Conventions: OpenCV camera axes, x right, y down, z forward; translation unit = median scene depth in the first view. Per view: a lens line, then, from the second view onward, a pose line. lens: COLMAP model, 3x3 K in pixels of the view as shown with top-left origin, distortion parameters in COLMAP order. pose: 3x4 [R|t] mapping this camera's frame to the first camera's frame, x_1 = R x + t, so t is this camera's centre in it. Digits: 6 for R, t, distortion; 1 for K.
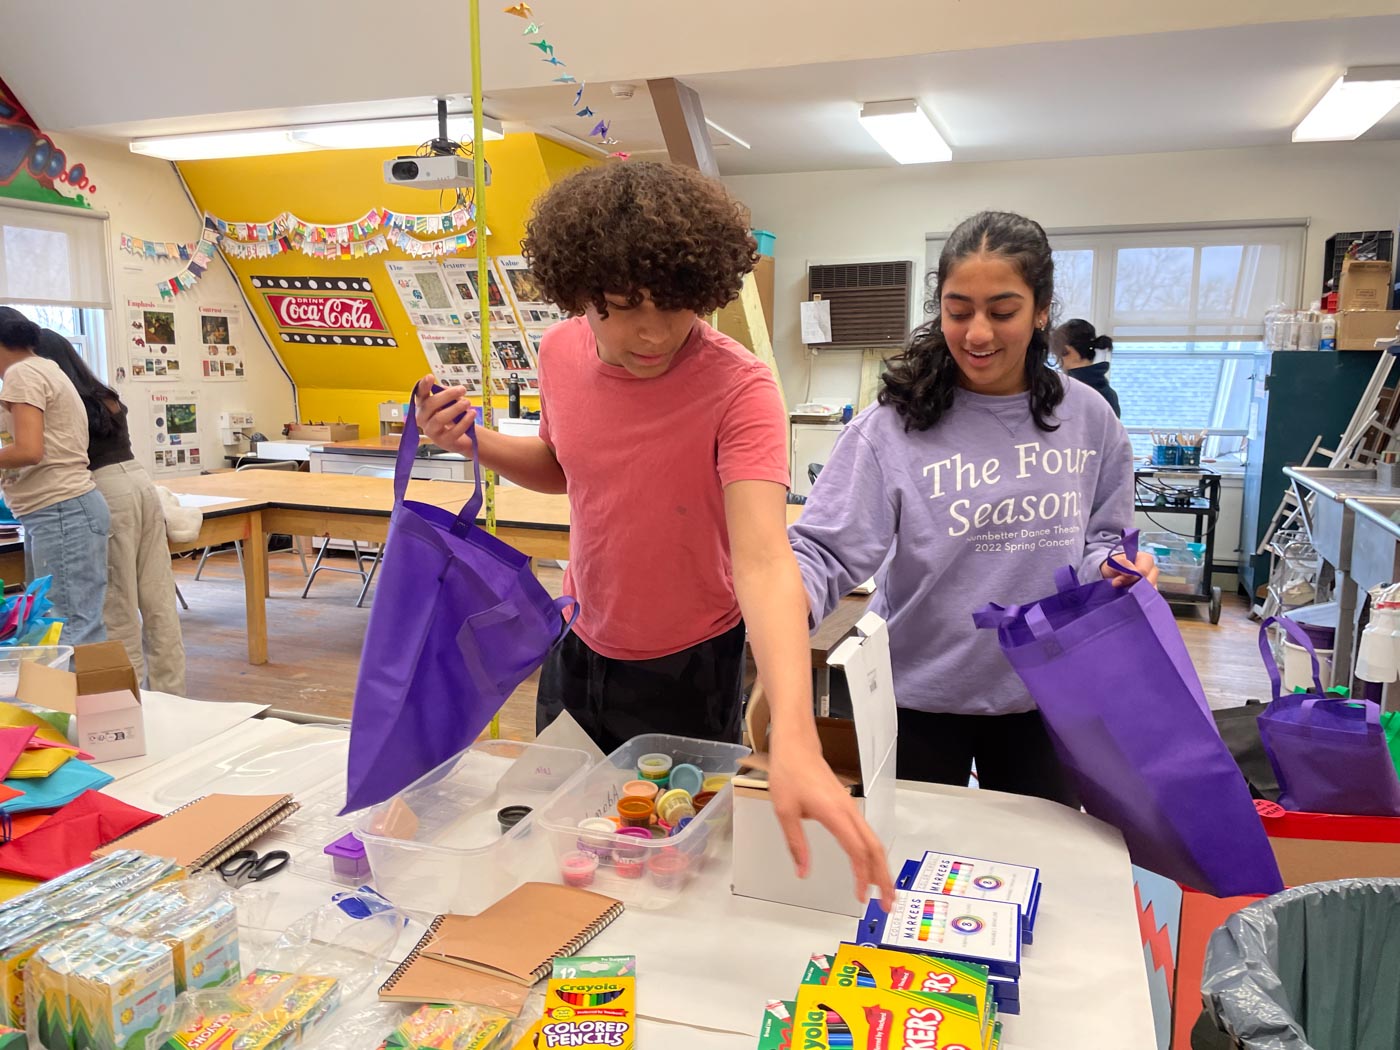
lens RADIAL K [[1070.5, 0, 698.5], [0, 1070.5, 511.4], [0, 0, 1]] dist [0.070750, -0.105394]
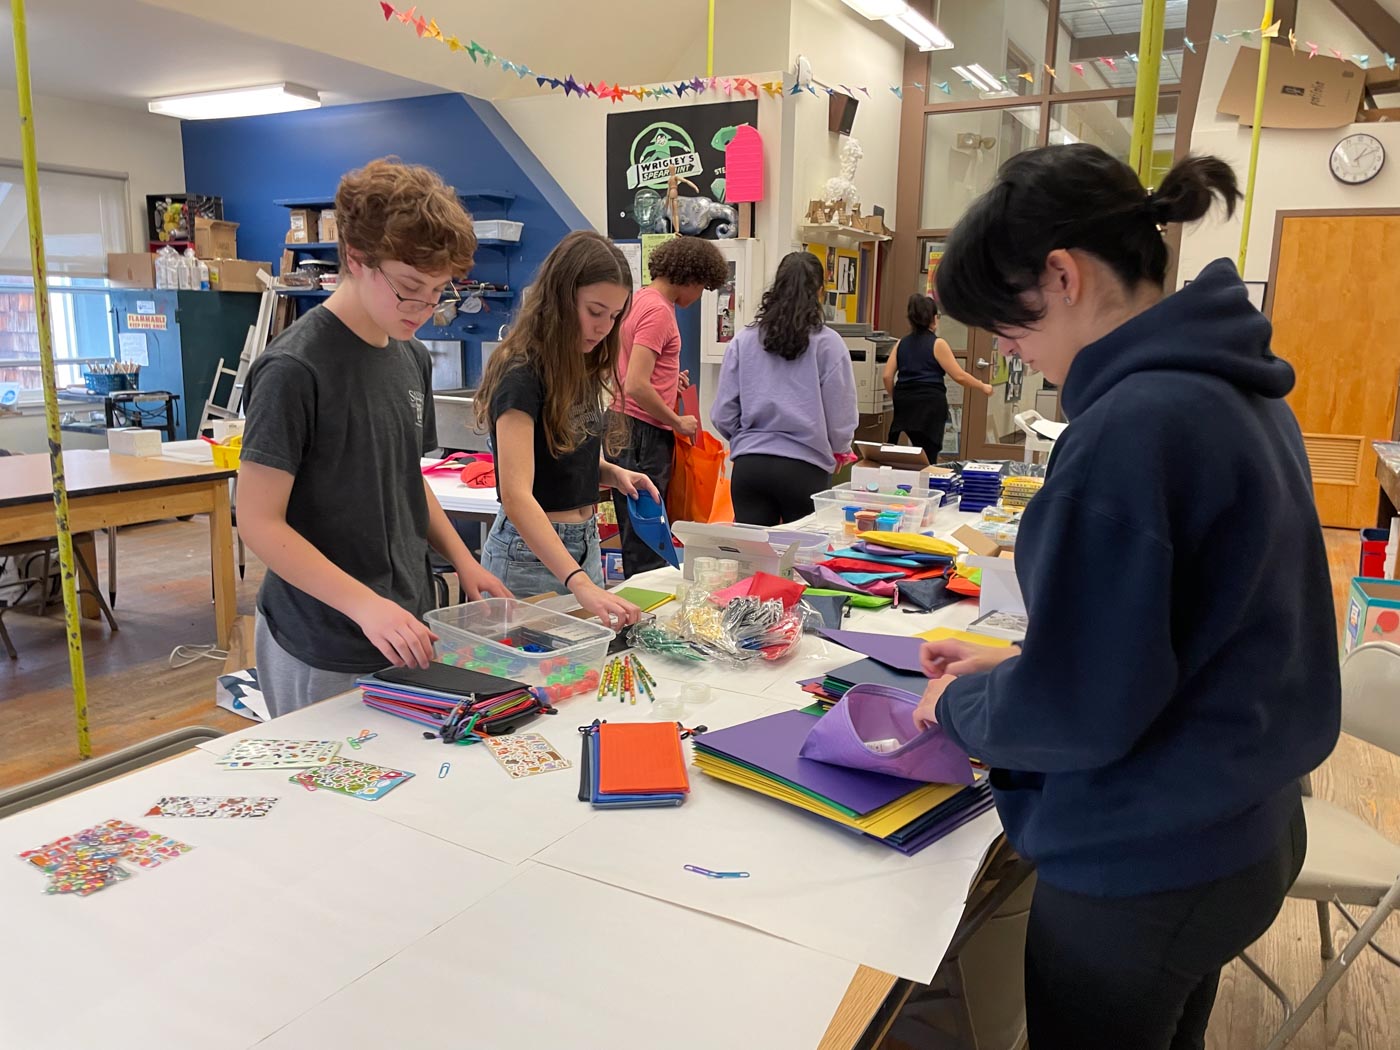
lens RADIAL K [[1060.3, 0, 705.3], [0, 1060.3, 526.6], [0, 0, 1]] dist [0.084207, -0.120074]
pose [[0.158416, -0.193972, 0.968132, -0.488713], [0.110915, 0.977803, 0.177760, -0.031603], [-0.981123, 0.079220, 0.176414, 0.194583]]
